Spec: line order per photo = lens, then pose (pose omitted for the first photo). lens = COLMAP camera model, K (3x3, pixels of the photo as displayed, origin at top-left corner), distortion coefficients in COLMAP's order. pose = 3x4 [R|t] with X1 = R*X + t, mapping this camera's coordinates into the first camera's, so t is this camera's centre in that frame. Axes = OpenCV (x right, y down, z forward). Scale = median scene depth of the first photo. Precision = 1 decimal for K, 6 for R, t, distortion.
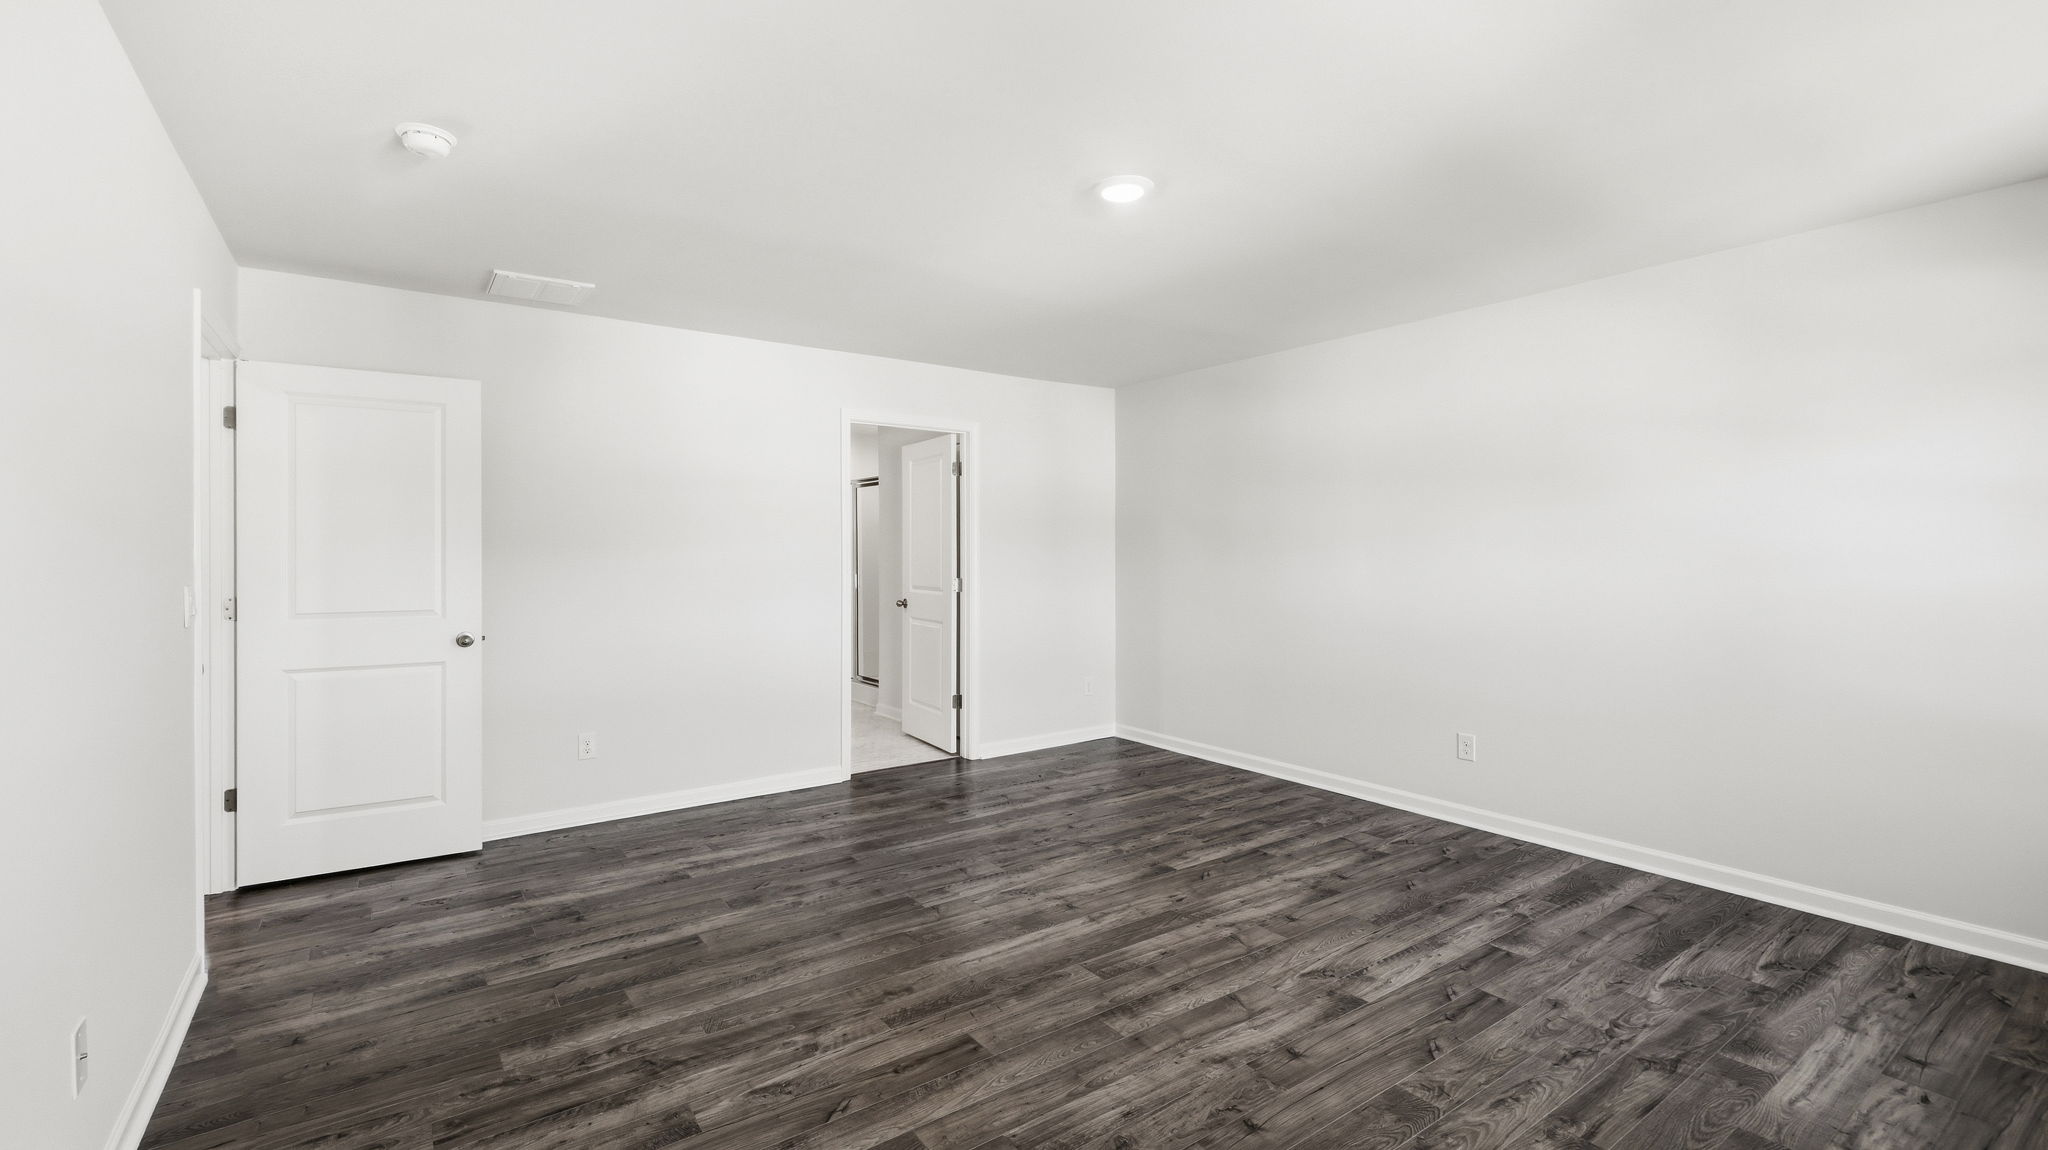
lens RADIAL K [[873.3, 0, 1016.5], [0, 873.3, 562.3], [0, 0, 1]] dist [0.001435, -0.000122]
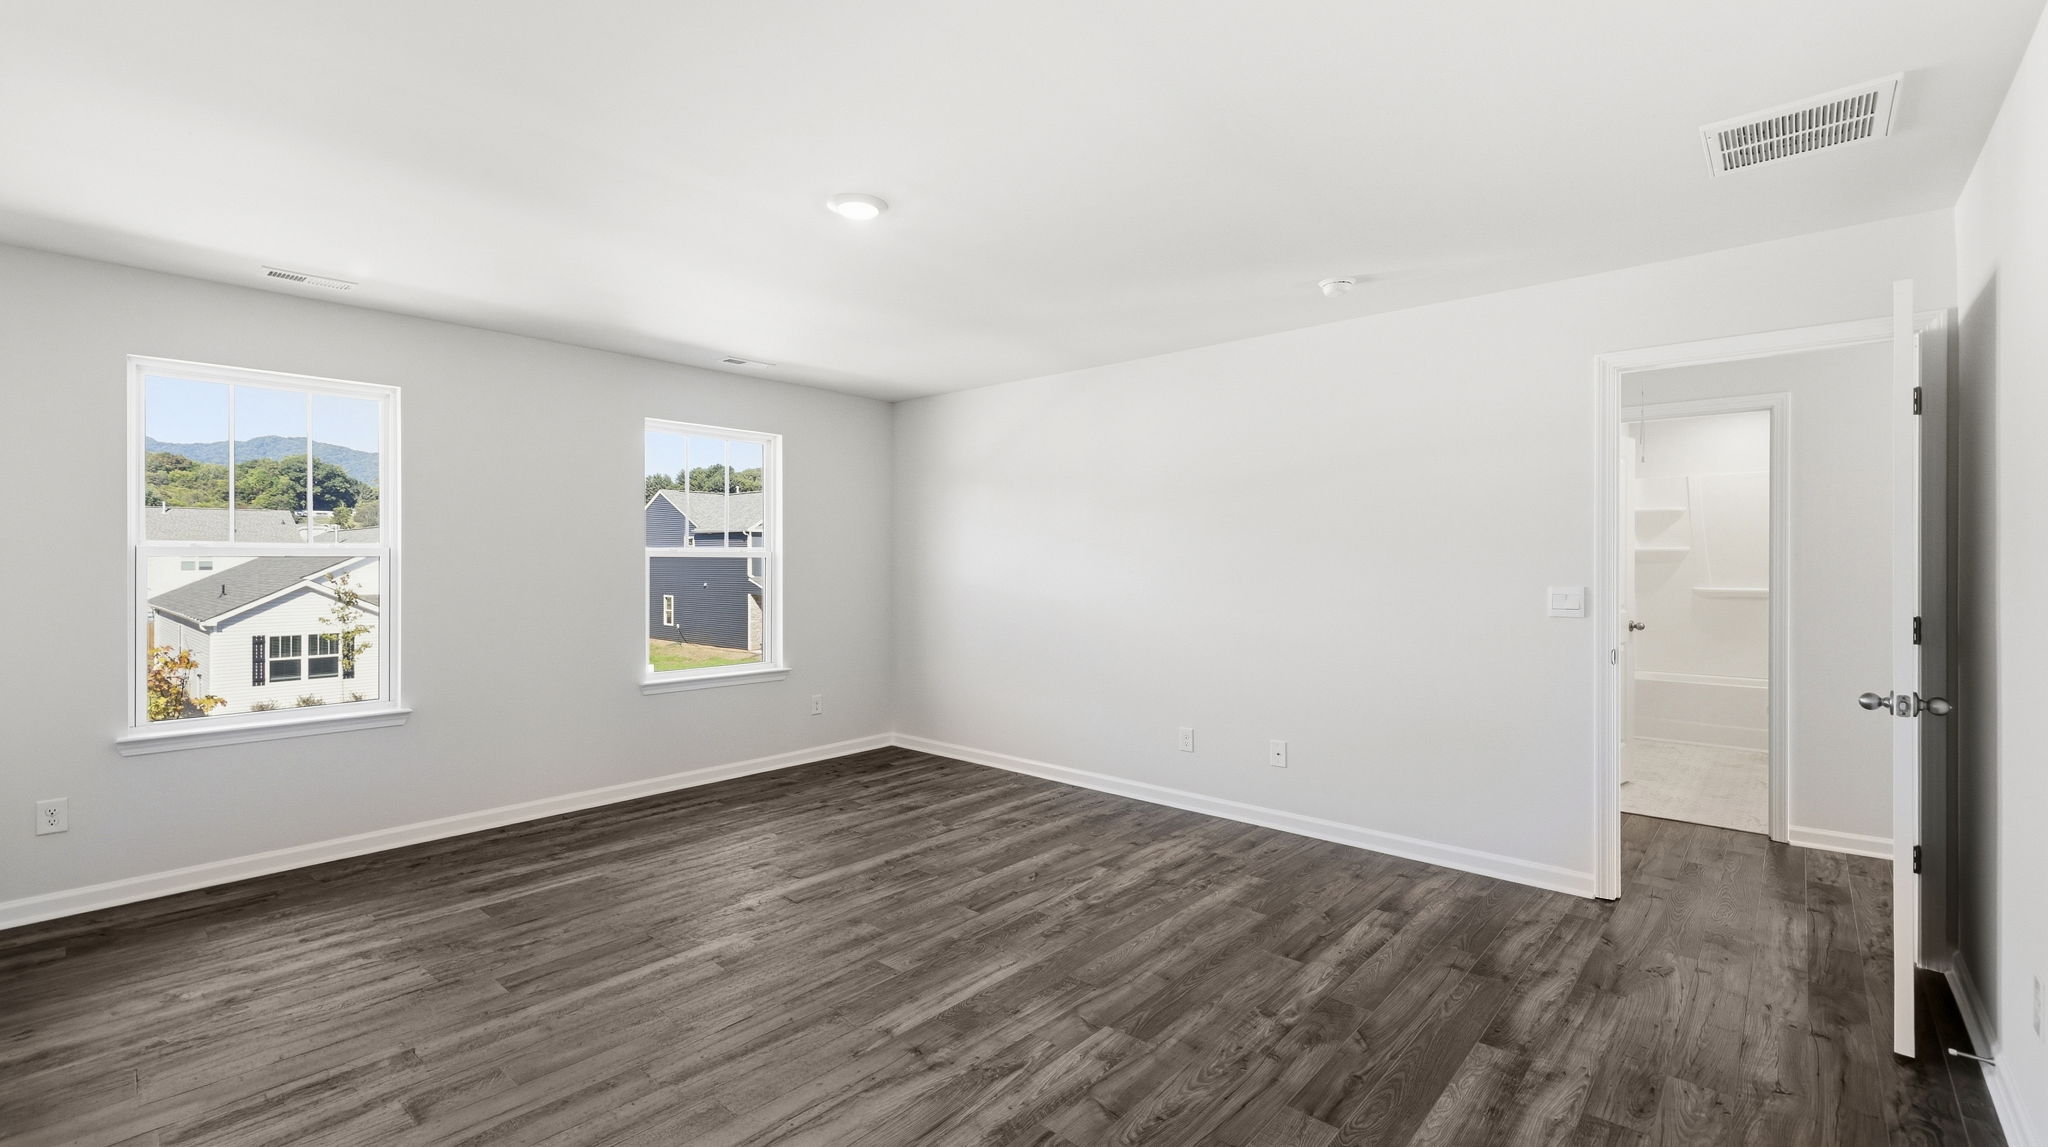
lens RADIAL K [[873.3, 0, 1021.0], [0, 873.3, 560.9], [0, 0, 1]] dist [0.001435, -0.000122]
pose [[-0.973828, 0.000540, -0.227285, 0.165078], [-0.002301, 0.999923, 0.012235, -0.027887], [0.227274, 0.012438, -0.973751, 1.990296]]
